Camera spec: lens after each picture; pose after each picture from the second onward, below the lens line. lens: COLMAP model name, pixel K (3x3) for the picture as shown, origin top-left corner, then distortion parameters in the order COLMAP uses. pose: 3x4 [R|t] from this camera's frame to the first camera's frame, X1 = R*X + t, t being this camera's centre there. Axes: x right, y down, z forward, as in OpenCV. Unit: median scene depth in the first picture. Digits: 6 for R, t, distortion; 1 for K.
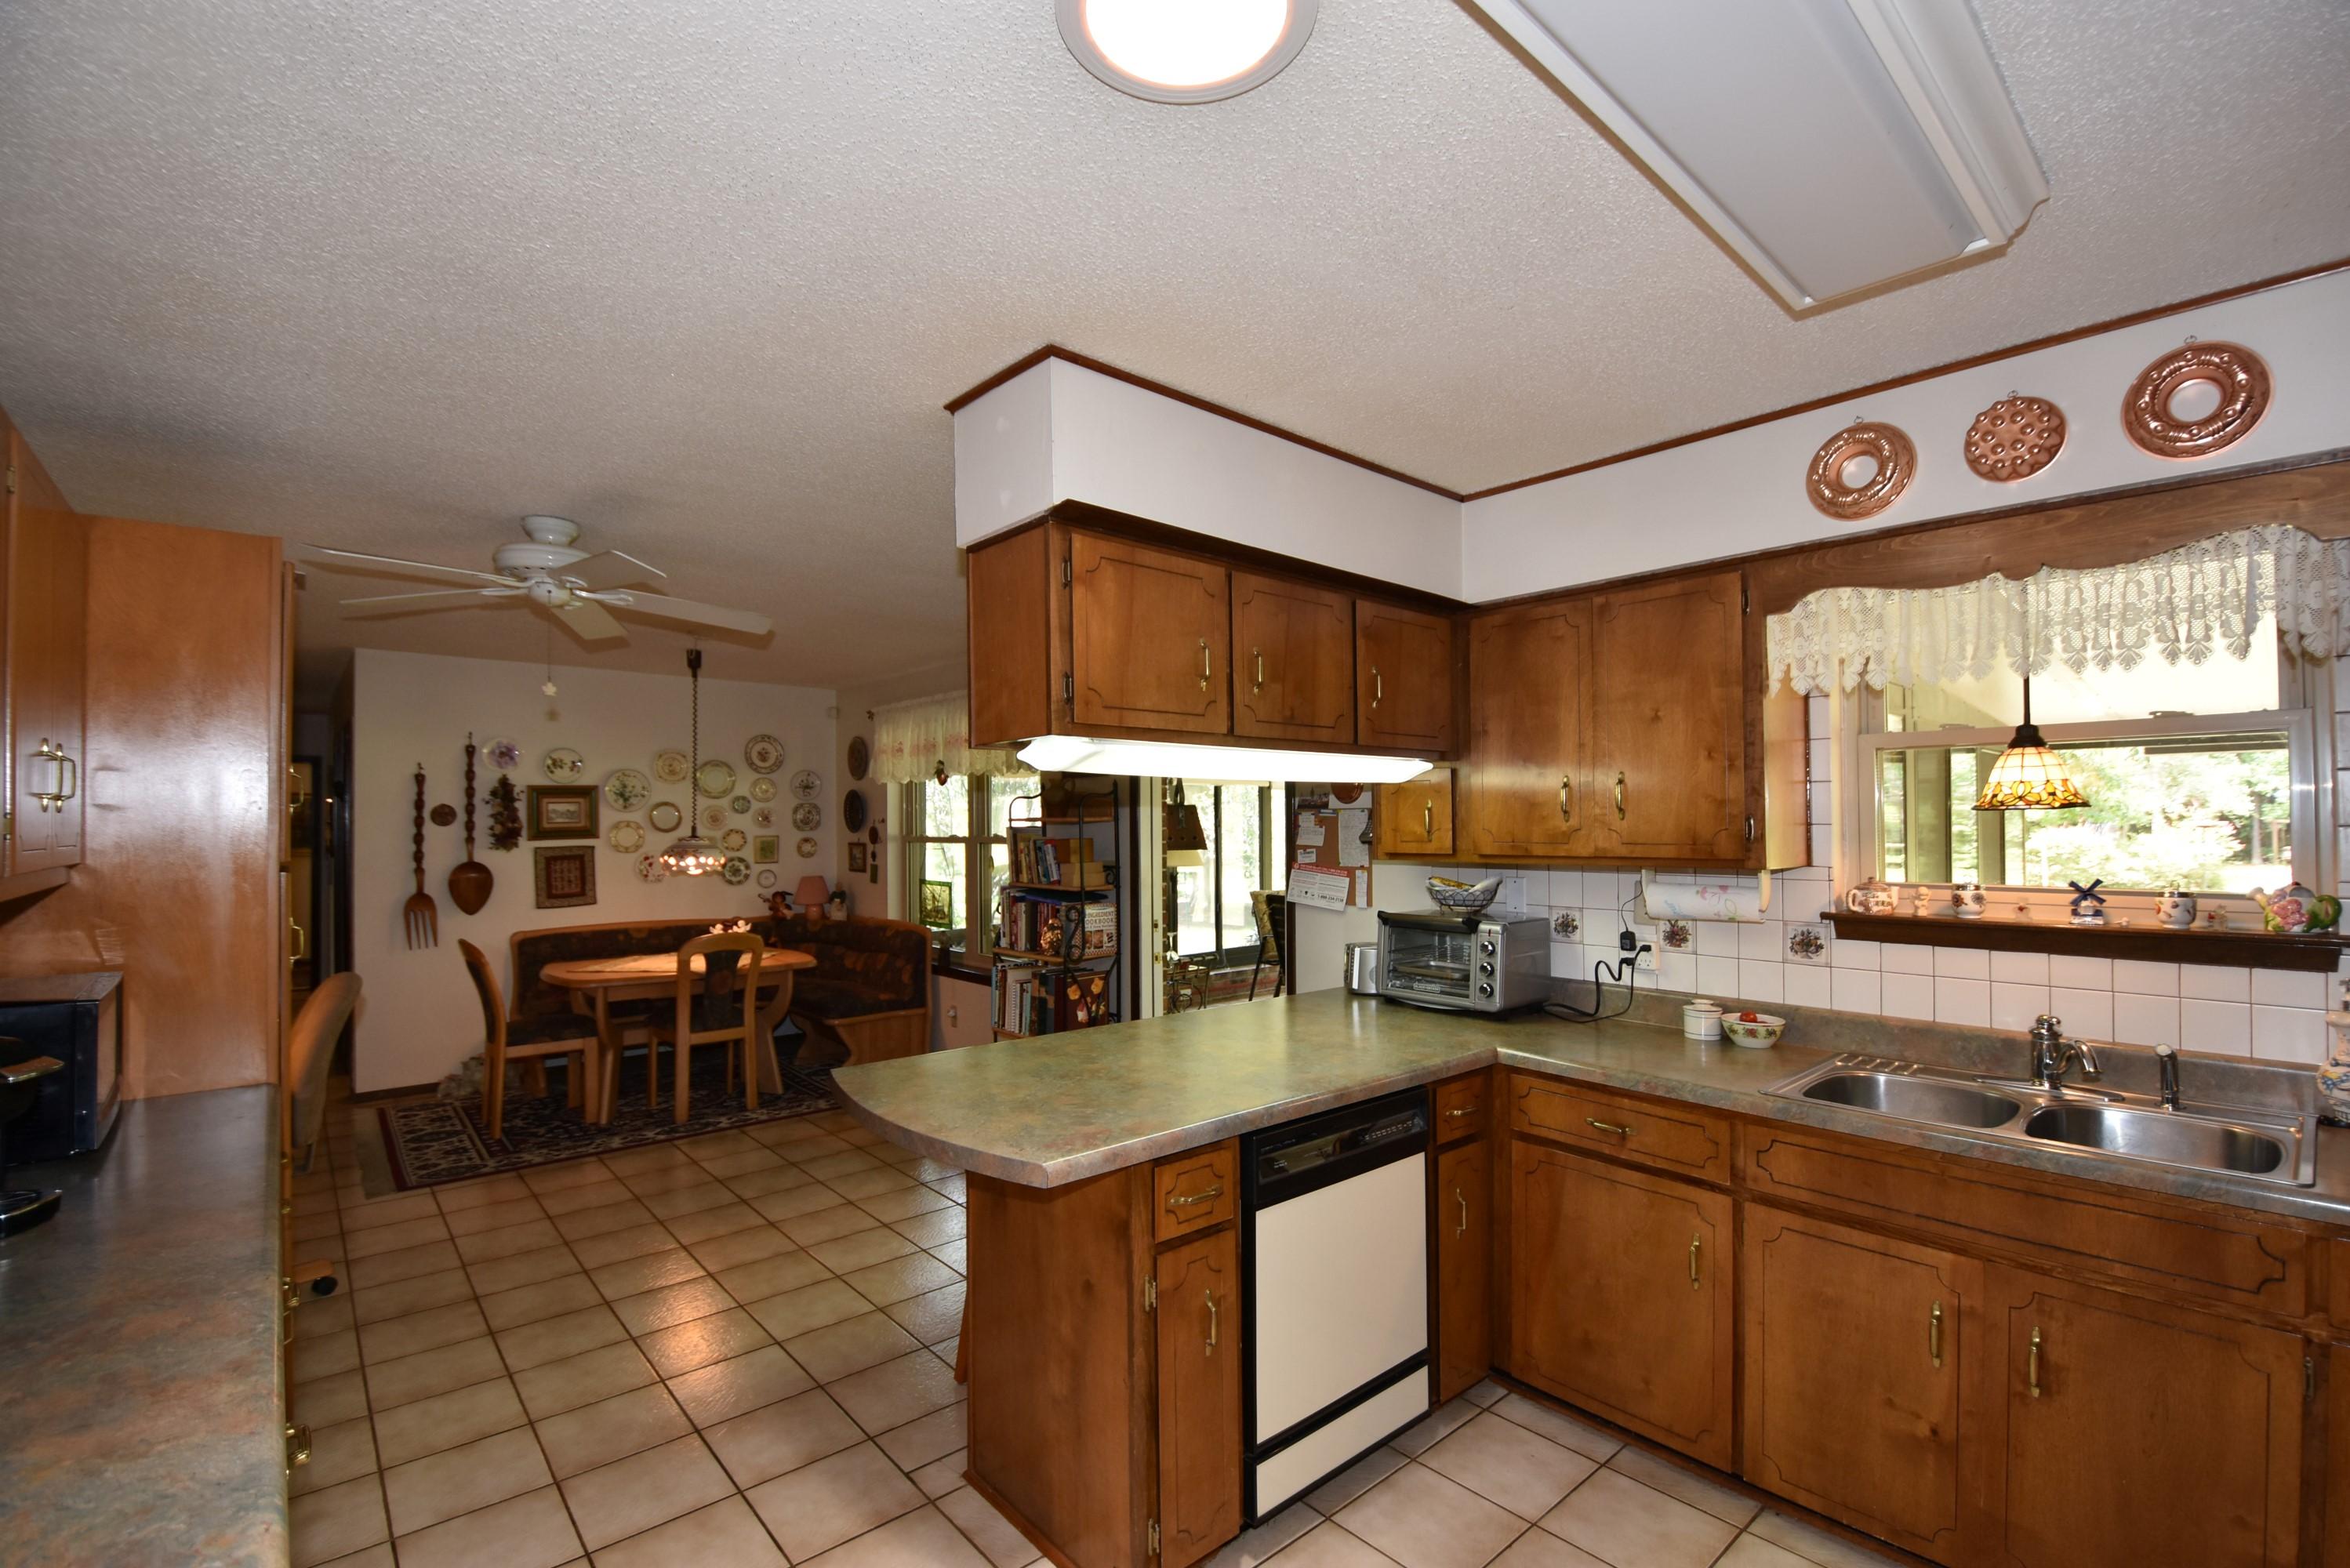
lens RADIAL K [[1031.7, 0, 1173.1], [0, 1031.7, 803.3], [0, 0, 1]] dist [-0.017974, -0.002502]
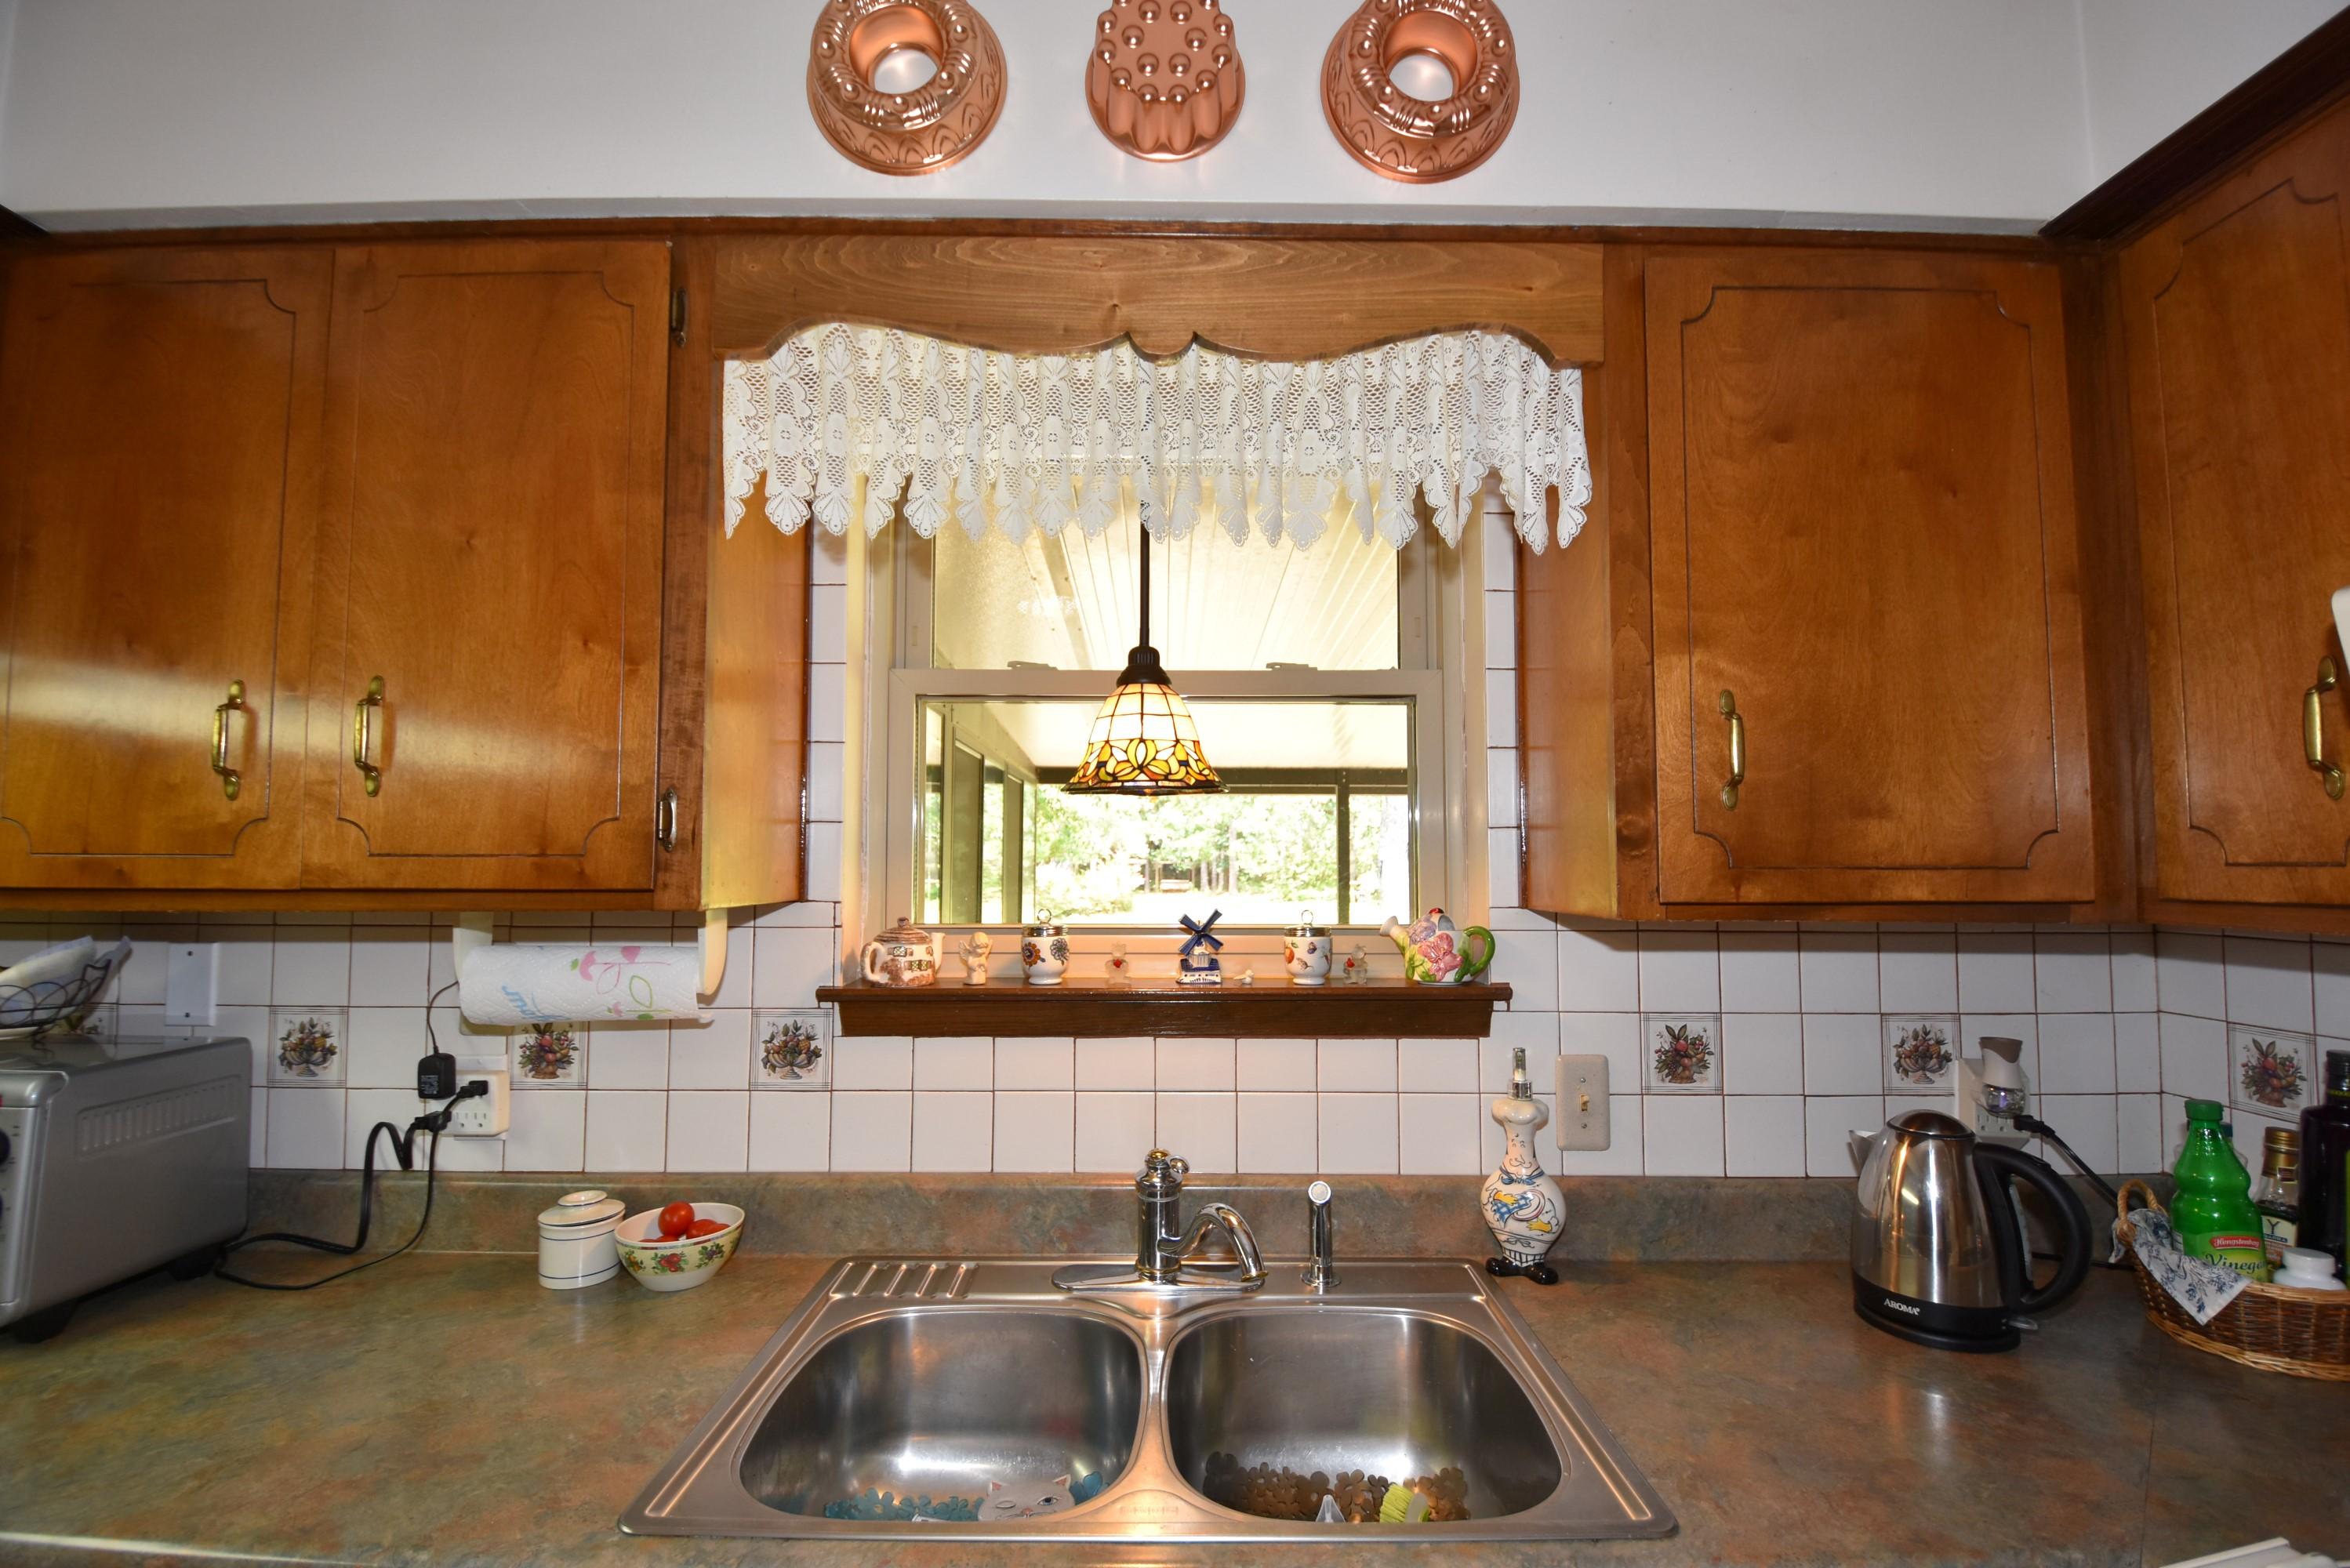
lens RADIAL K [[1031.7, 0, 1172.7], [0, 1031.7, 800.5], [0, 0, 1]] dist [-0.017974, -0.002502]
pose [[0.661882, 0.047938, 0.748074, 0.362143], [-0.017700, 0.998674, -0.048337, 0.033286], [-0.749399, 0.018753, 0.661853, 0.524357]]
